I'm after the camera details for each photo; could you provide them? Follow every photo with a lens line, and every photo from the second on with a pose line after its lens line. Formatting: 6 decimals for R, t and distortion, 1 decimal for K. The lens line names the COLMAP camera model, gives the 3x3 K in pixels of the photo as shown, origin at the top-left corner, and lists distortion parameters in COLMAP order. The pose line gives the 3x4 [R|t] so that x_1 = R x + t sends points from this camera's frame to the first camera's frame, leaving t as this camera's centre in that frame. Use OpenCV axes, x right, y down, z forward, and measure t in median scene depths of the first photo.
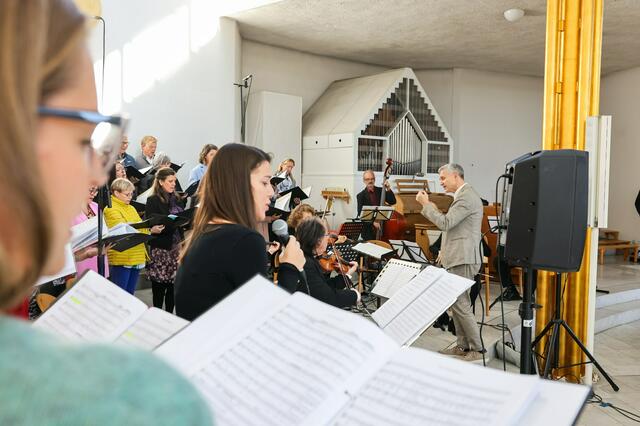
lens RADIAL K [[622.6, 0, 320.0], [0, 622.6, 213.0], [0, 0, 1]] dist [0.008988, 0.007063]
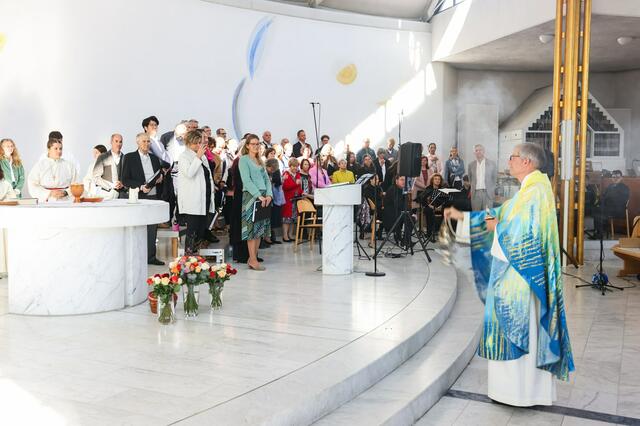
lens RADIAL K [[622.6, 0, 320.0], [0, 622.6, 213.0], [0, 0, 1]] dist [0.008988, 0.007063]
pose [[0.873338, 0.016485, -0.486835, 0.322646], [-0.013042, 0.999860, 0.010462, 0.053532], [0.486939, -0.002787, 0.873431, -0.465176]]
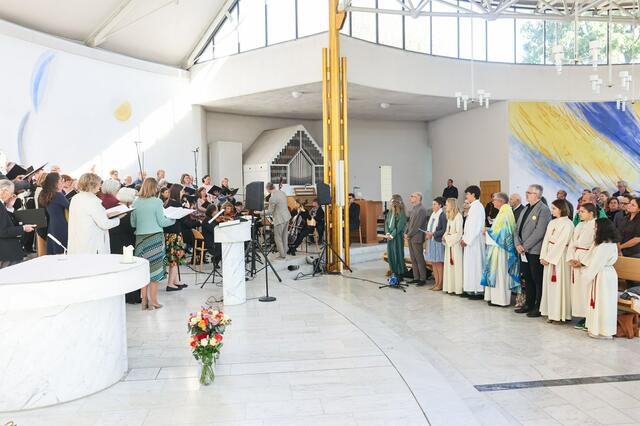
lens RADIAL K [[523.6, 0, 320.0], [0, 523.6, 213.0], [0, 0, 1]] dist [-0.002149, 0.008872]
pose [[0.998211, -0.039413, 0.044953, 0.120468], [0.039704, 0.999196, -0.005614, 0.029233], [-0.044696, 0.007389, 0.998973, -0.494391]]
